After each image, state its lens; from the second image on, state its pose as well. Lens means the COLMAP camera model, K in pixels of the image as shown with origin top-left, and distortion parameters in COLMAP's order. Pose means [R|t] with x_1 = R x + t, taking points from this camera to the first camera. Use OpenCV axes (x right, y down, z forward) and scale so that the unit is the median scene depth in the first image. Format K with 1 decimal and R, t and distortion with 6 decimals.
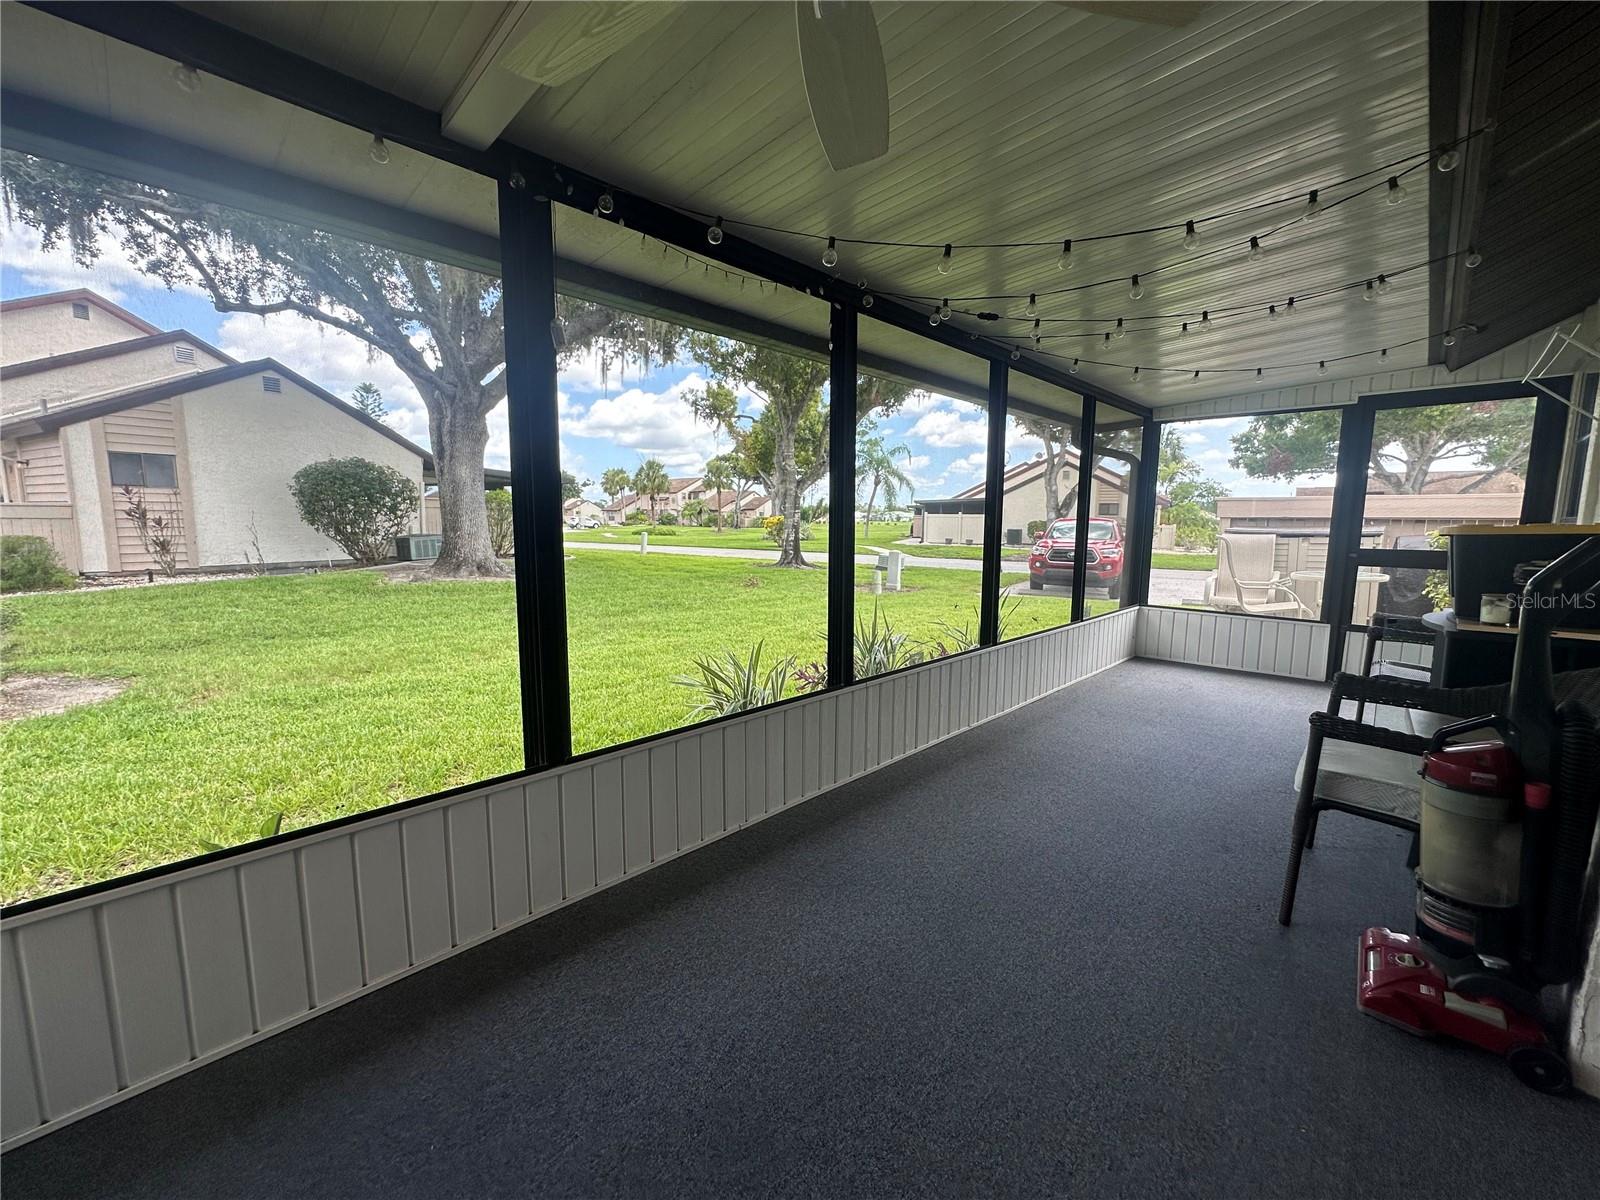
lens RADIAL K [[645.4, 0, 801.0], [0, 645.4, 600.4], [0, 0, 1]] dist [-0.002825, -0.000538]
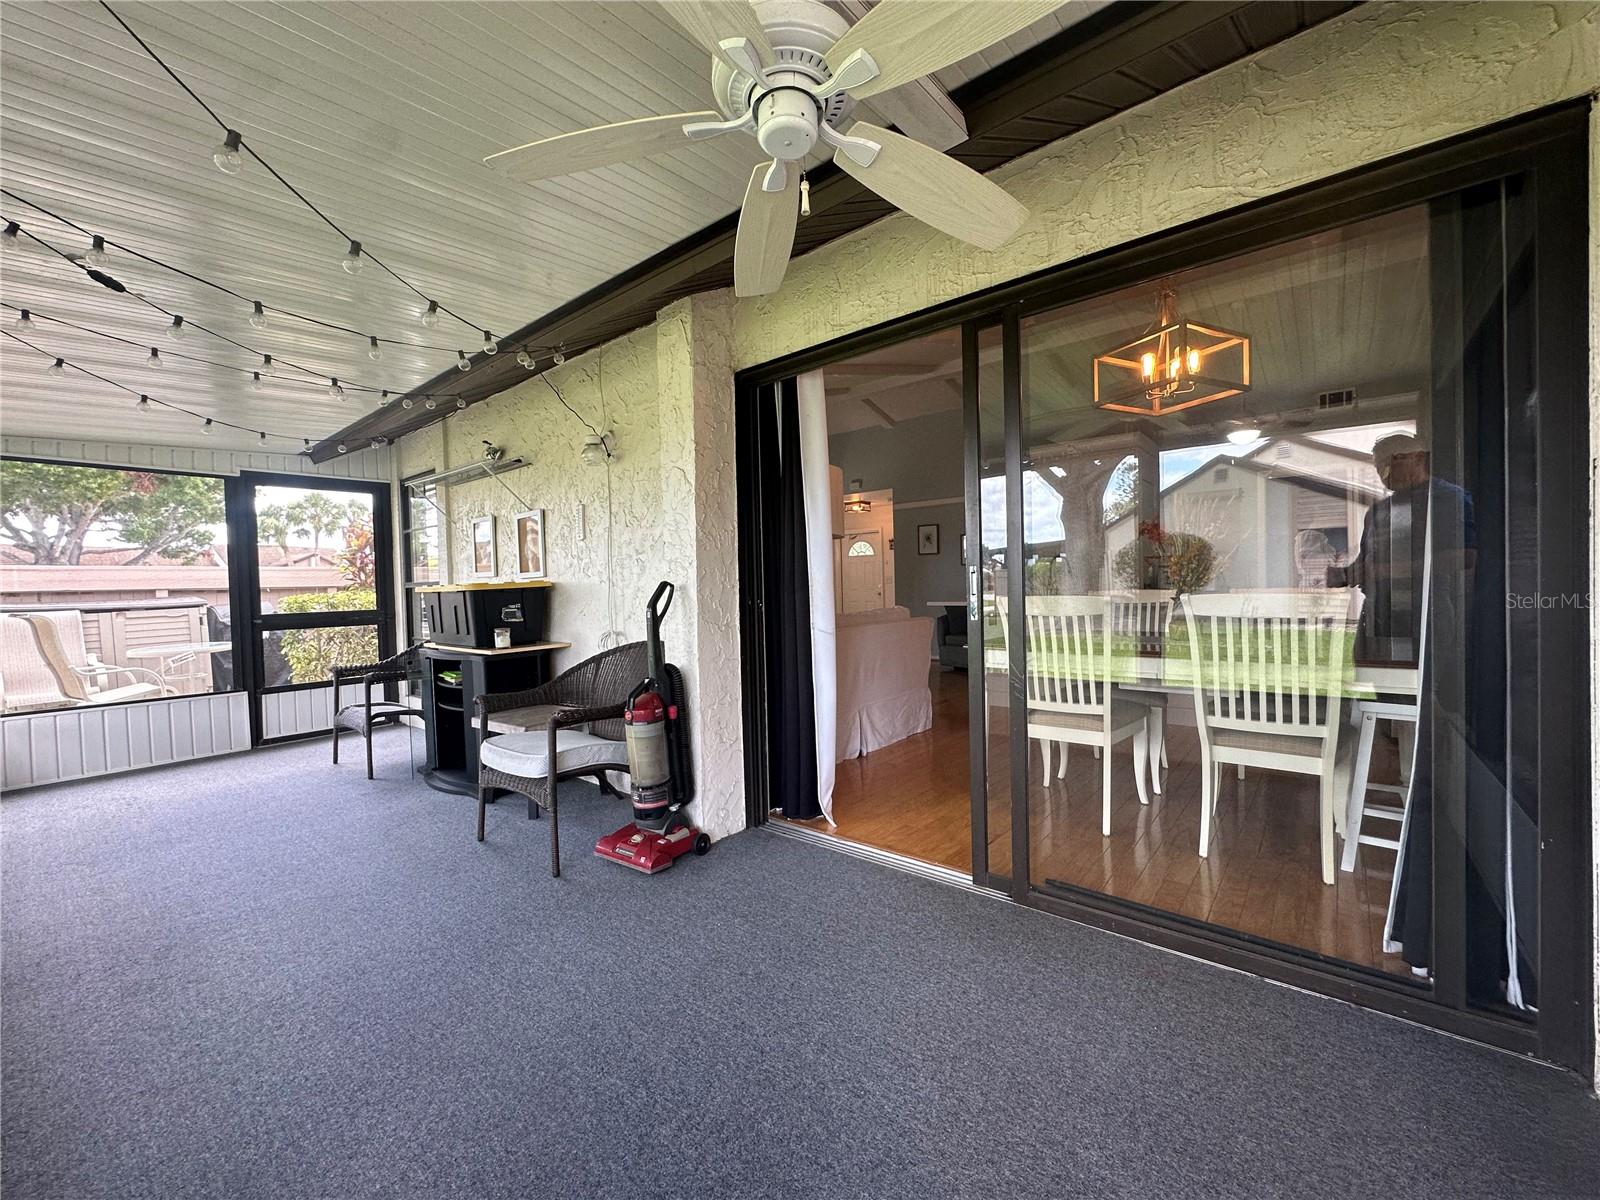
lens RADIAL K [[645.4, 0, 798.2], [0, 645.4, 597.0], [0, 0, 1]] dist [-0.002825, -0.000538]
pose [[-0.074787, -0.029360, 0.996767, -0.241763], [0.151726, 0.987594, 0.040474, -0.018339], [-0.985589, 0.154262, -0.069404, 0.207364]]
